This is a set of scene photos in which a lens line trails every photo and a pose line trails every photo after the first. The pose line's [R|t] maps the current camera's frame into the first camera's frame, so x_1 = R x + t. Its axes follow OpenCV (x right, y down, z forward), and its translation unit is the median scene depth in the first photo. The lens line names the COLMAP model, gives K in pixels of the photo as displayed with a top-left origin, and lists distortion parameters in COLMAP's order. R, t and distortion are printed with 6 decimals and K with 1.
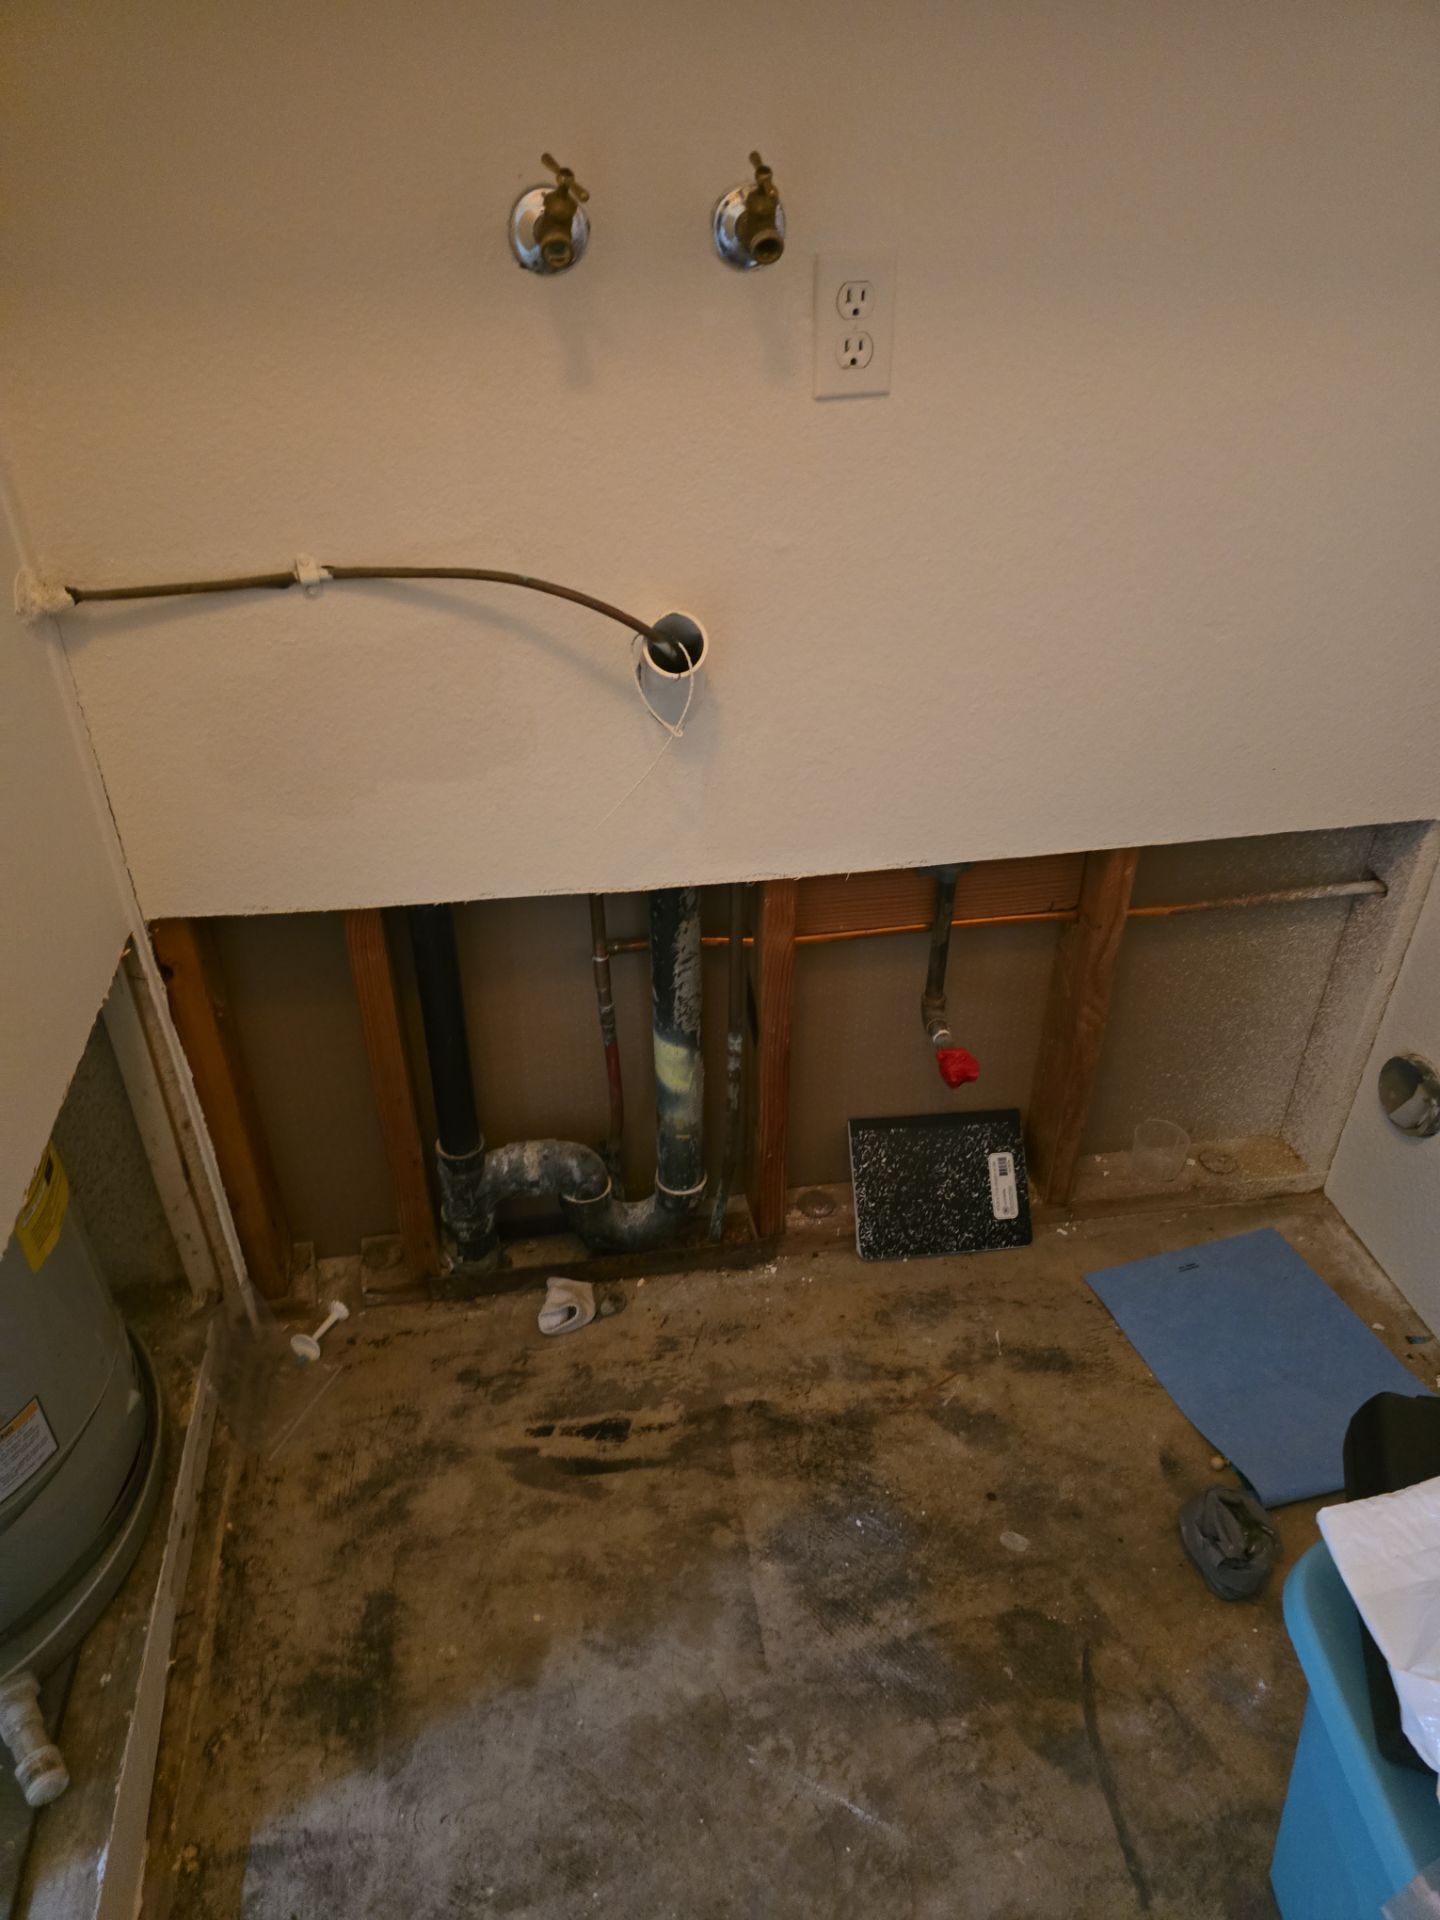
lens RADIAL K [[1326.8, 0, 734.3], [0, 1326.8, 951.0], [0, 0, 1]] dist [0.062813, -0.058919]
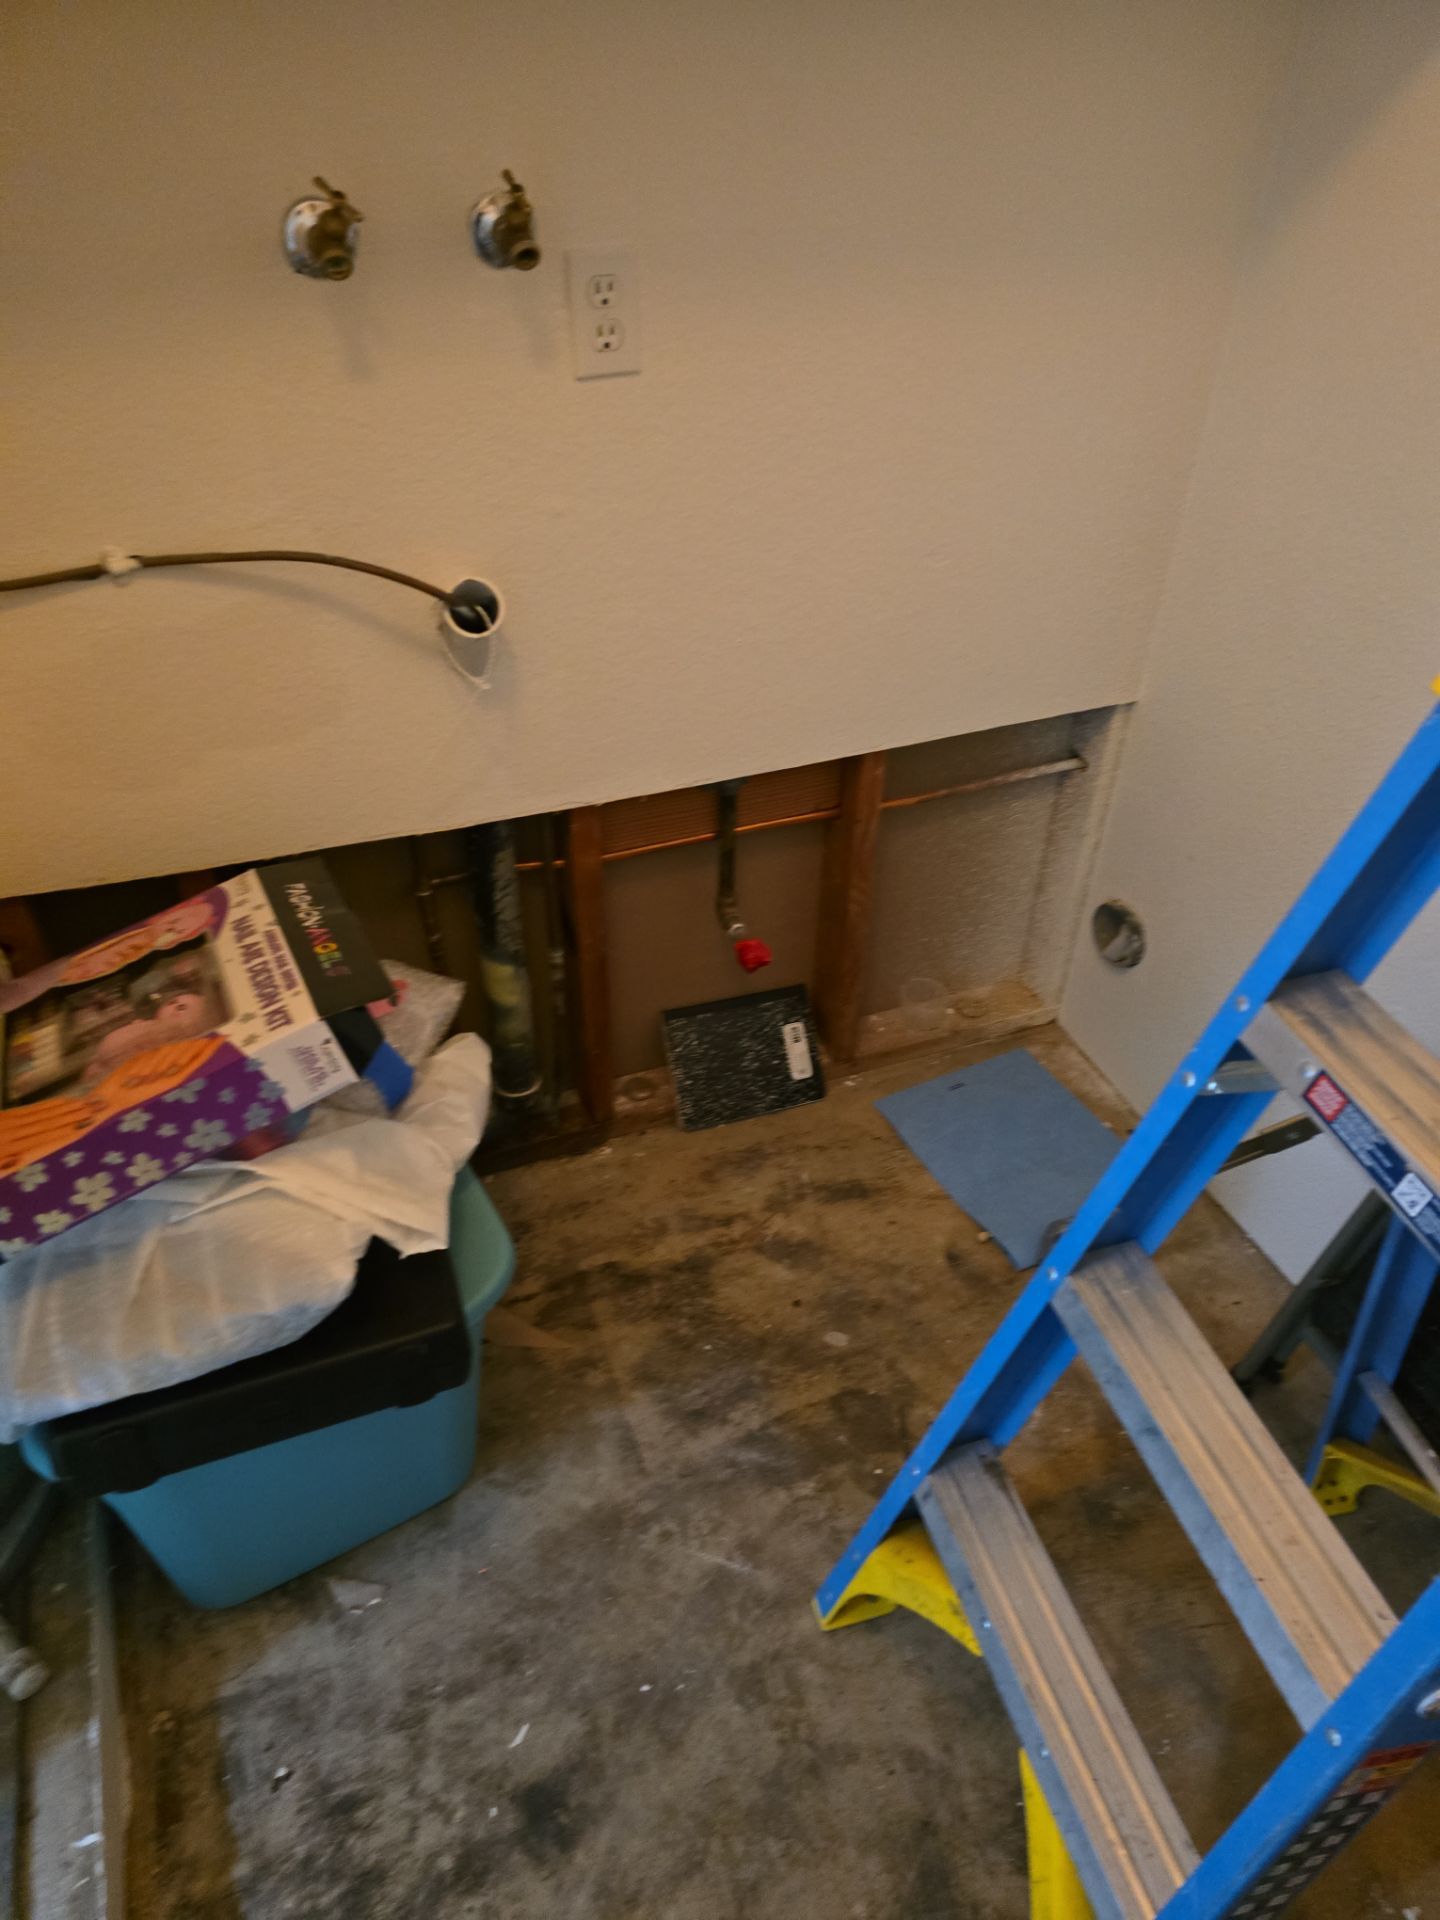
lens RADIAL K [[1326.8, 0, 750.0], [0, 1326.8, 942.6], [0, 0, 1]] dist [0.062813, -0.058919]
pose [[0.977213, -0.110092, 0.181481, -0.046148], [0.096046, 0.991786, 0.084475, -0.022225], [-0.189290, -0.065120, 0.979760, -0.137554]]
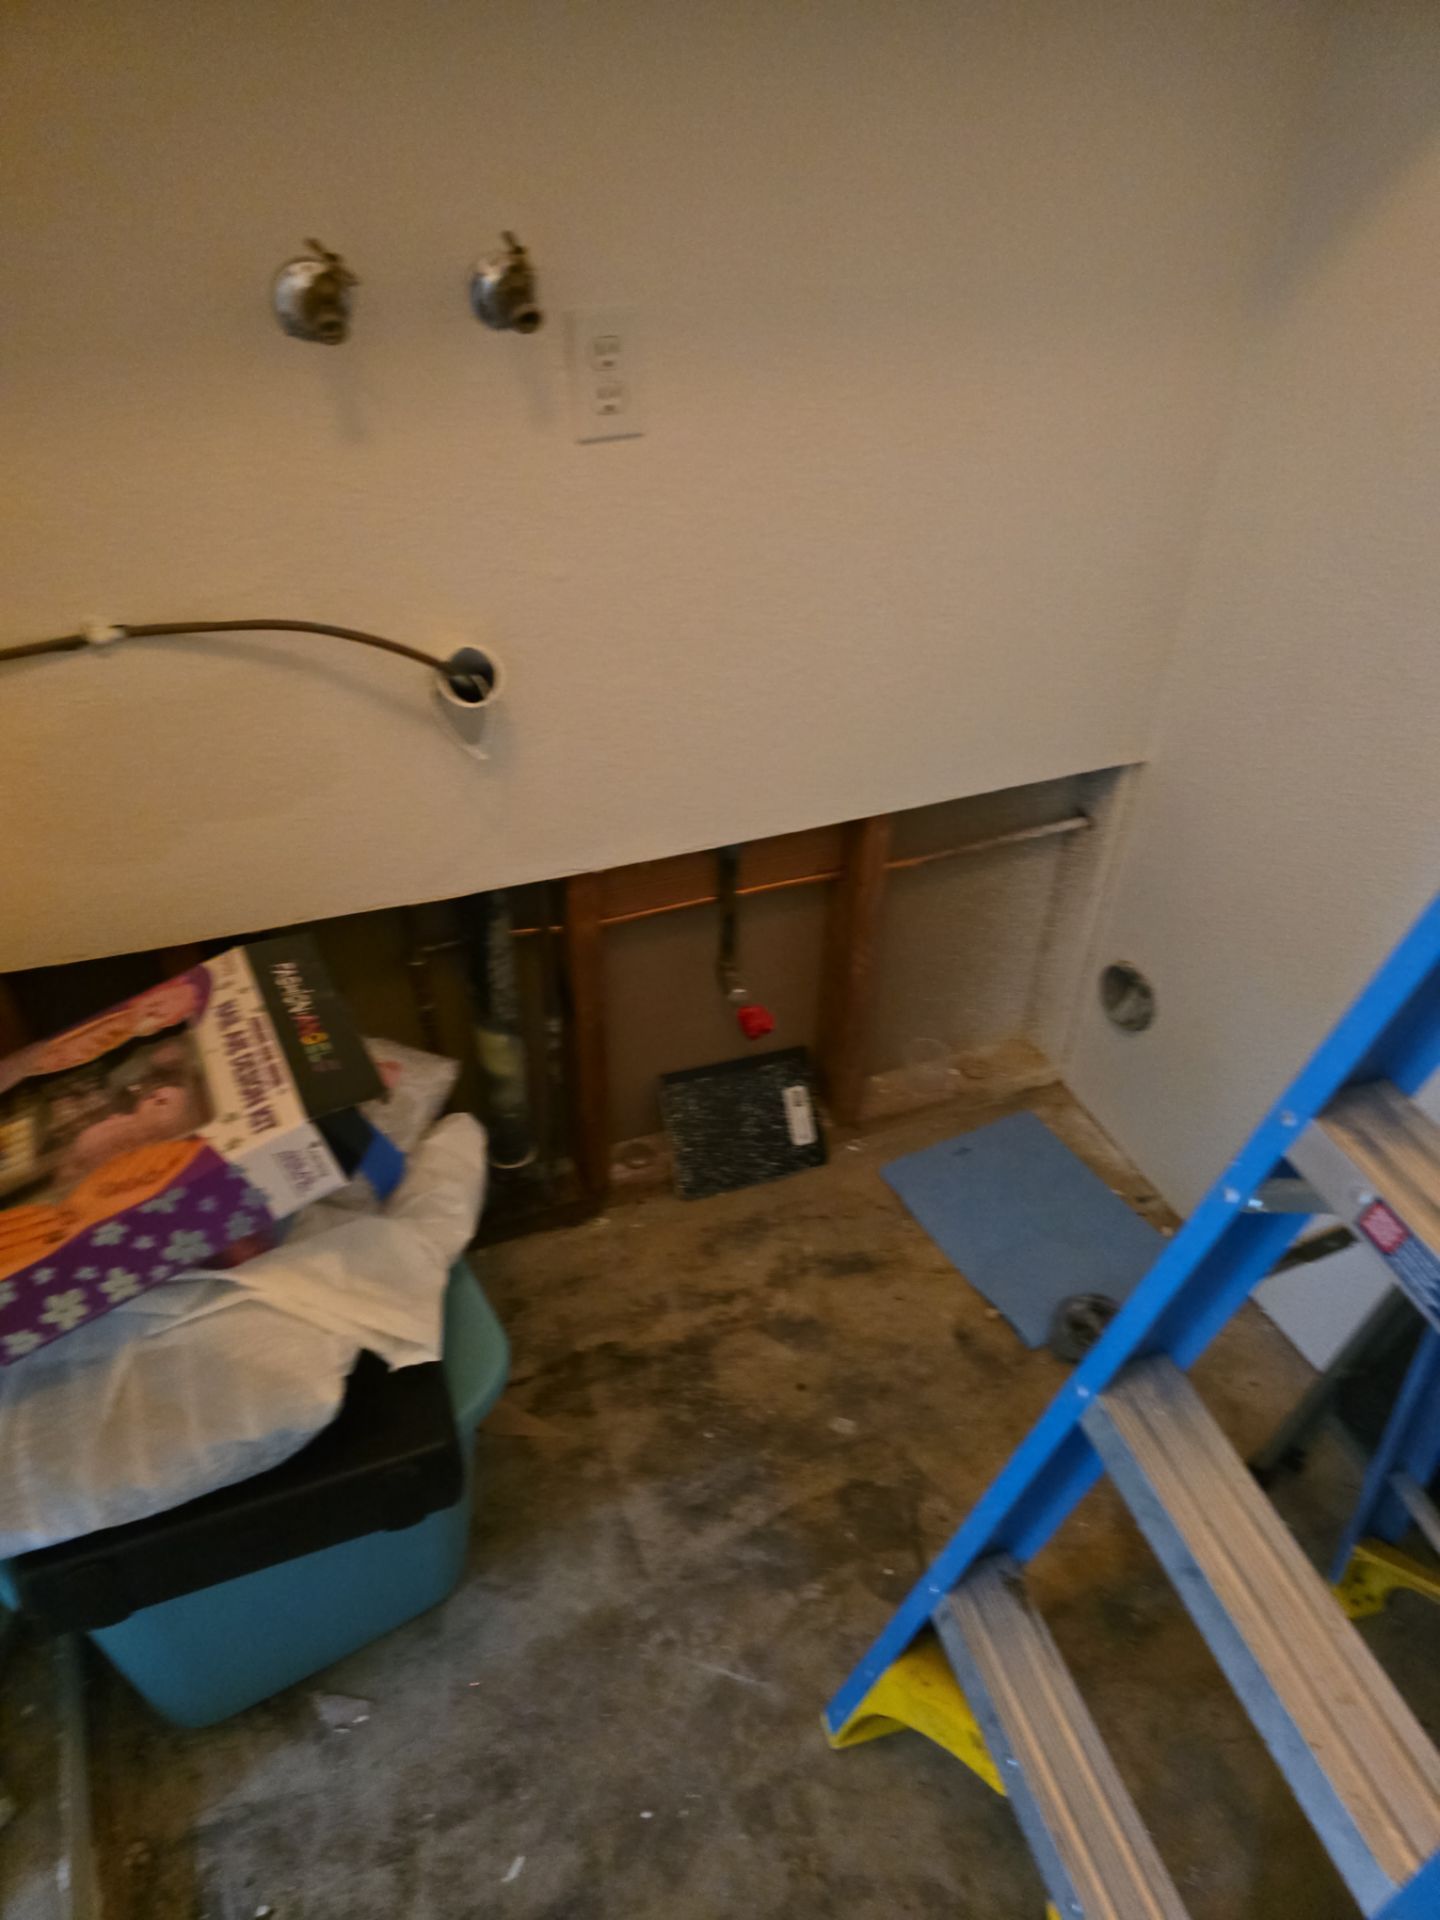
lens RADIAL K [[1326.8, 0, 751.1], [0, 1326.8, 942.9], [0, 0, 1]] dist [0.062813, -0.058919]
pose [[0.975332, -0.106092, 0.193577, -0.048654], [0.094064, 0.993079, 0.070330, -0.063869], [-0.199699, -0.050386, 0.978561, -0.094215]]
